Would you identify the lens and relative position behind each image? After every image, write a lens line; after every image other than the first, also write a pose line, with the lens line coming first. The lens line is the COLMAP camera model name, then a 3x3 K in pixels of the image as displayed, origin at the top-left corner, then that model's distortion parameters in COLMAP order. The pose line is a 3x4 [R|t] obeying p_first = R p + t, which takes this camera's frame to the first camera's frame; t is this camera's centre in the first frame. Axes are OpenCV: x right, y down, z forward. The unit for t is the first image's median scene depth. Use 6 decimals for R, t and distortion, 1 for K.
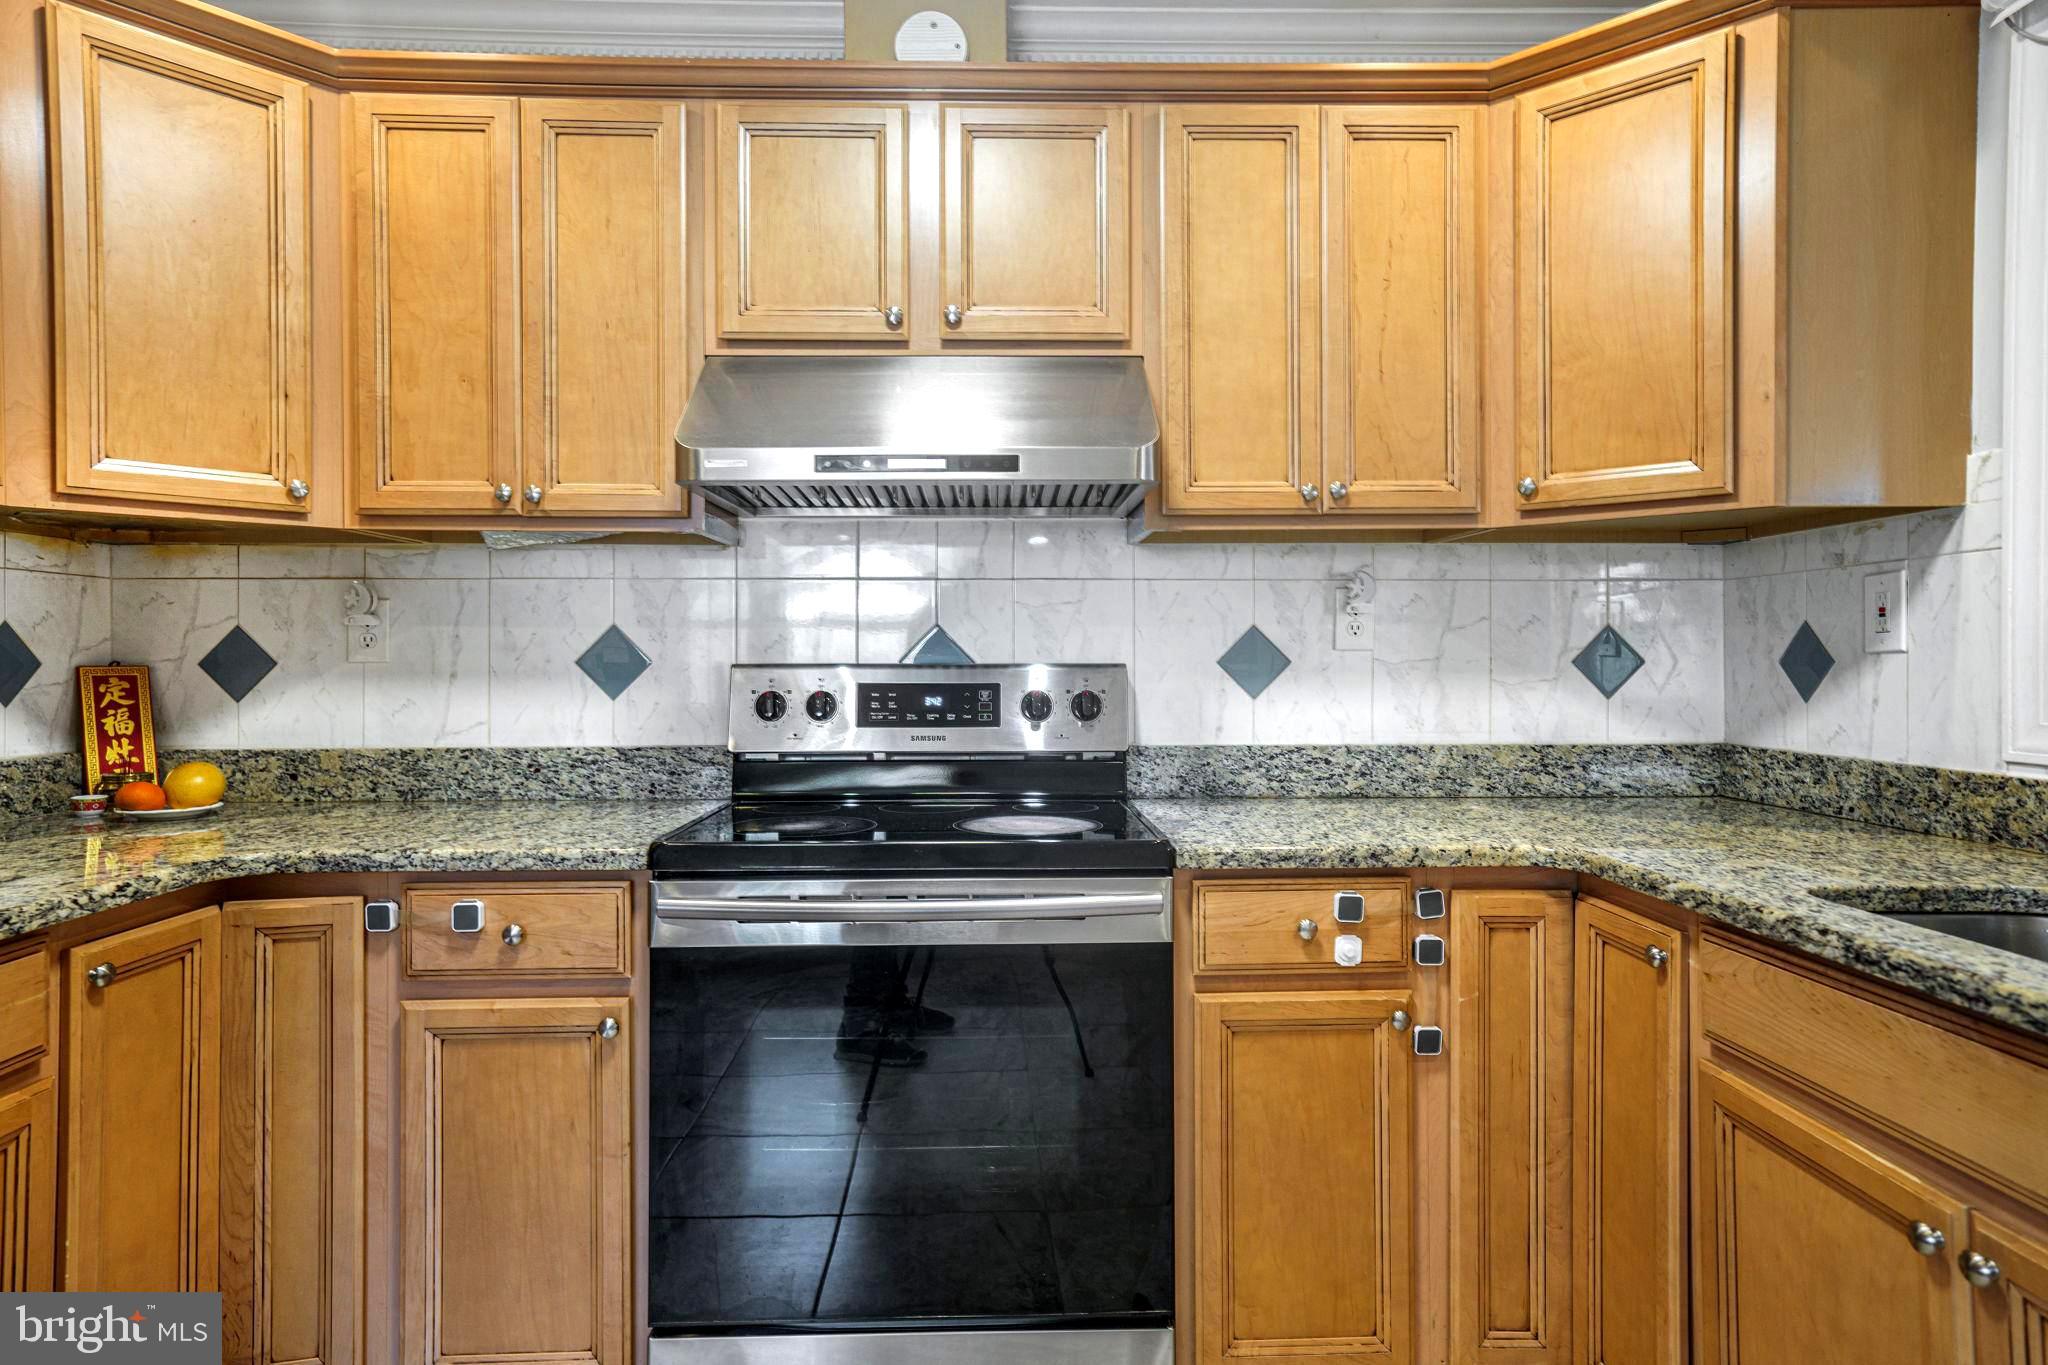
lens RADIAL K [[1202.6, 0, 1023.7], [0, 1202.6, 655.8], [0, 0, 1]] dist [-0.014531, 0.032442]
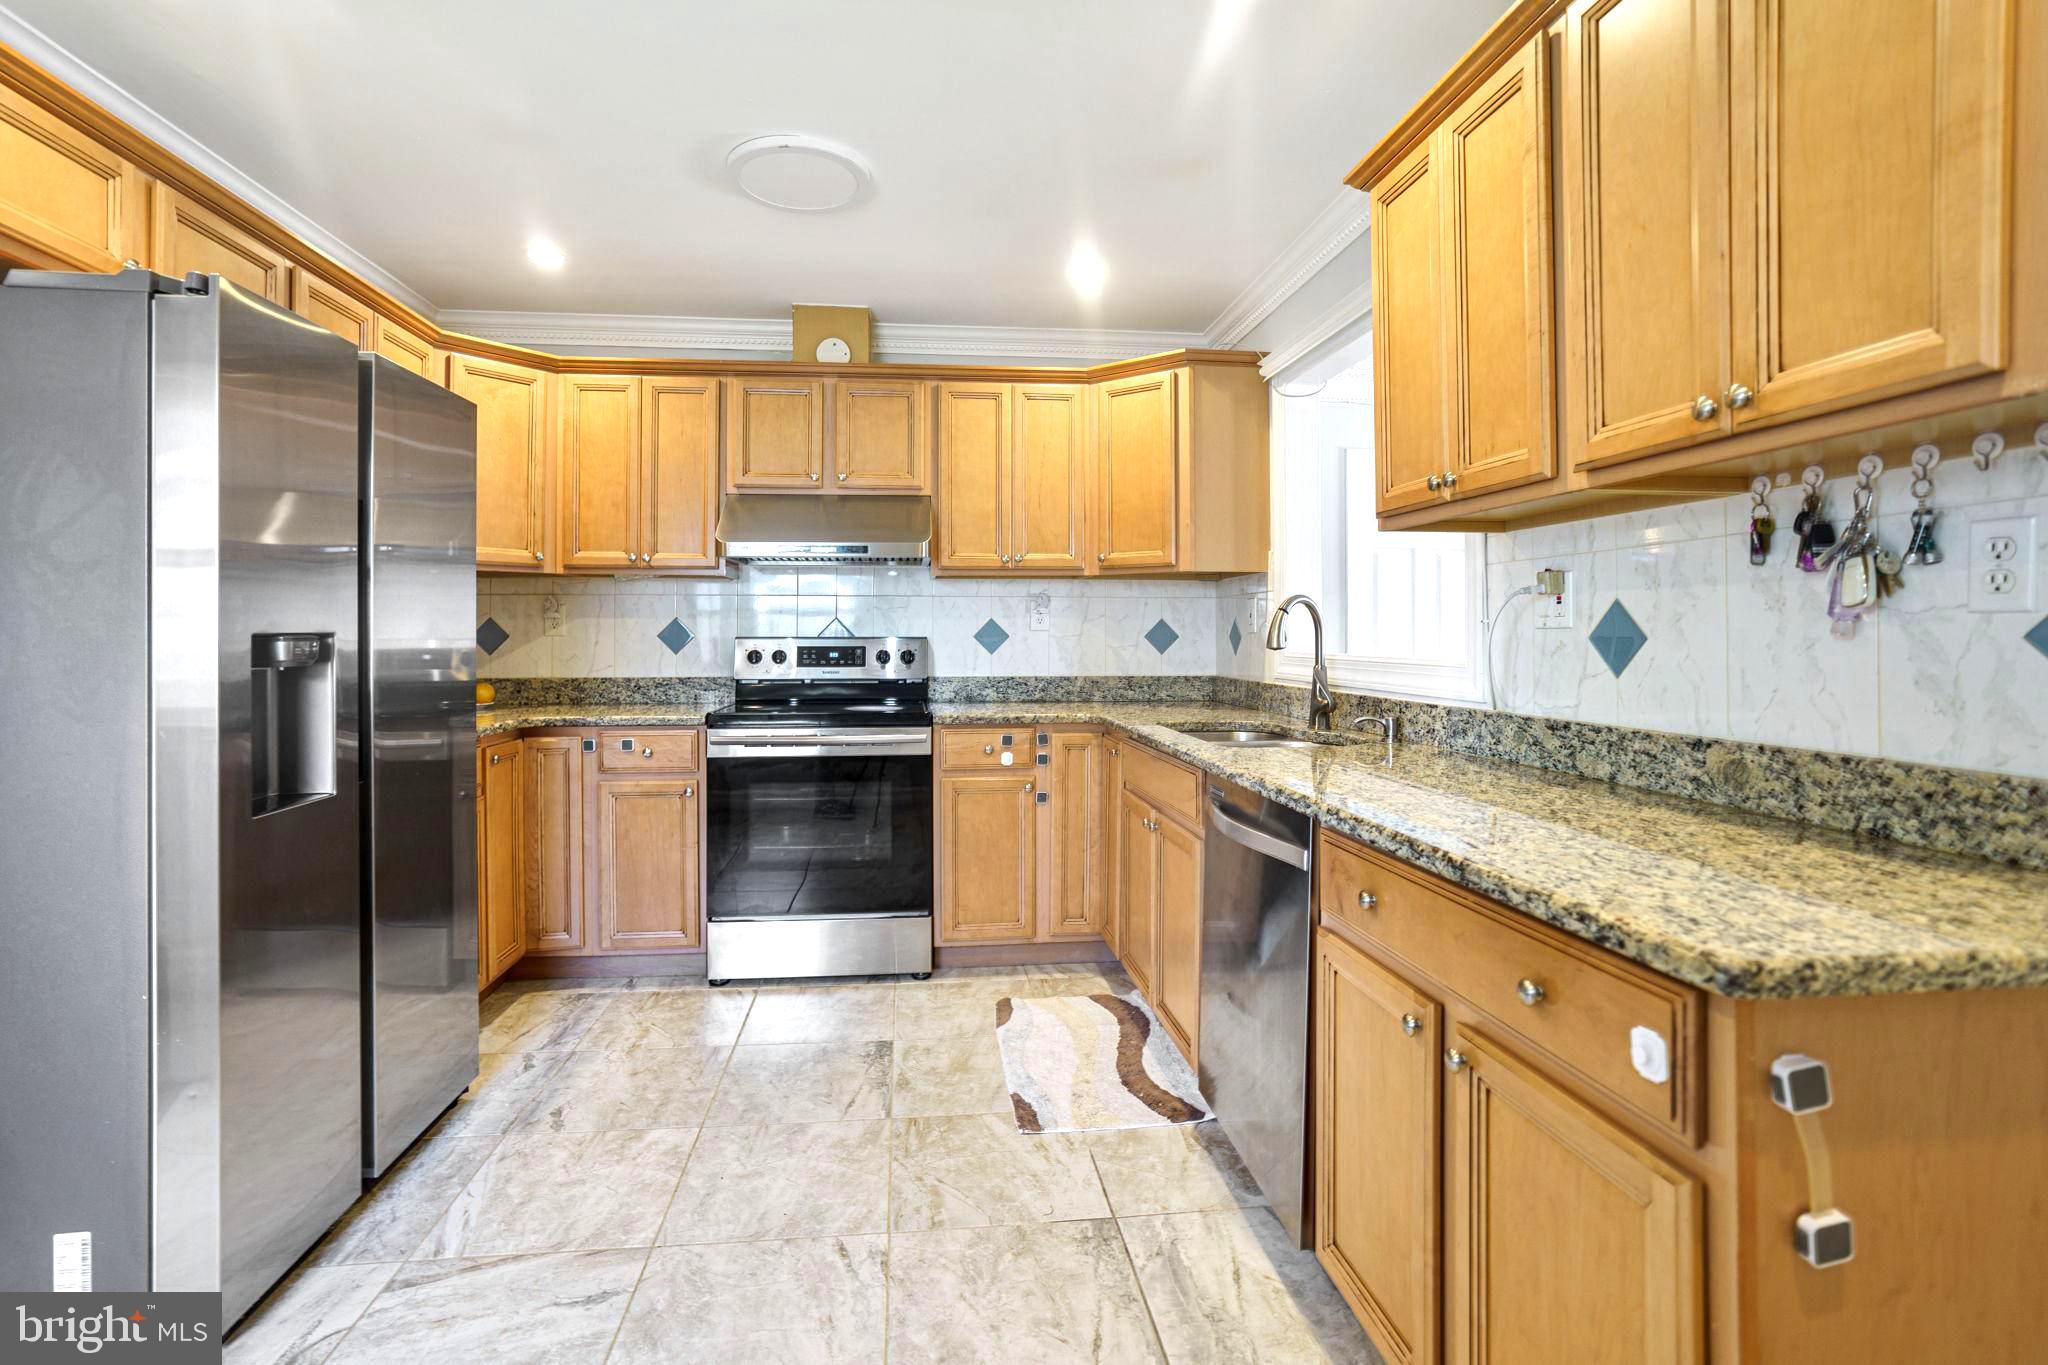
lens RADIAL K [[954.1, 0, 1018.6], [0, 954.1, 625.3], [0, 0, 1]] dist [-0.051256, 0.025416]
pose [[0.996043, 0.003130, 0.088812, 0.107213], [-0.002647, 0.999981, -0.005554, -0.005645], [-0.088828, 0.005297, 0.996033, -0.743231]]
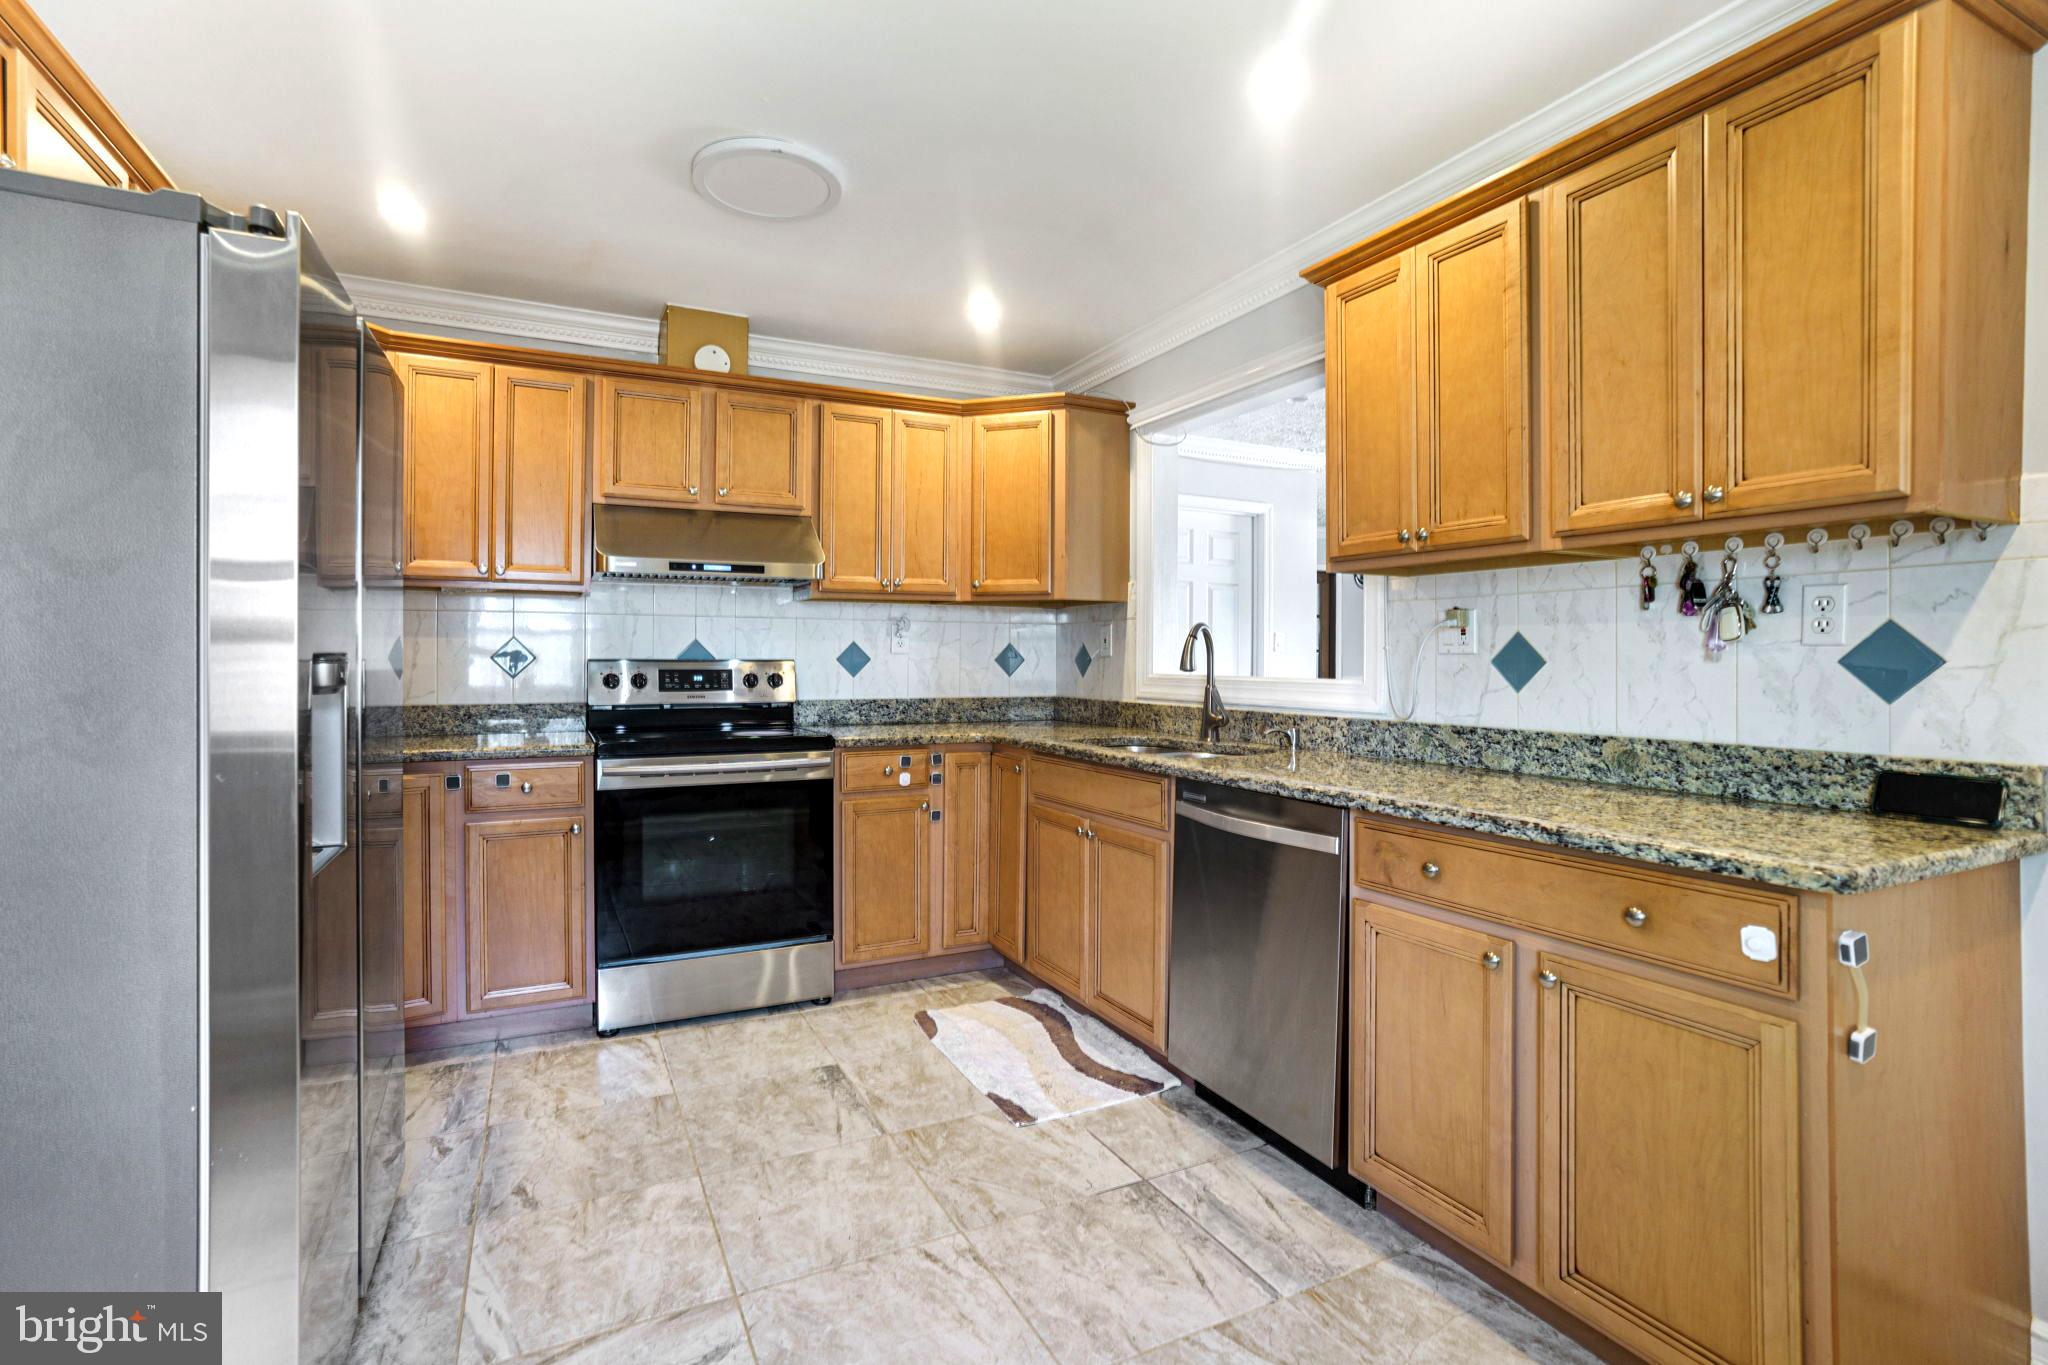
lens RADIAL K [[948.6, 0, 1020.5], [0, 948.6, 657.6], [0, 0, 1]] dist [-0.056929, 0.030606]
pose [[0.905633, 0.005571, 0.424025, -0.278807], [-0.007197, 0.999972, 0.002234, -0.003803], [-0.424001, -0.005075, 0.905648, -0.698098]]
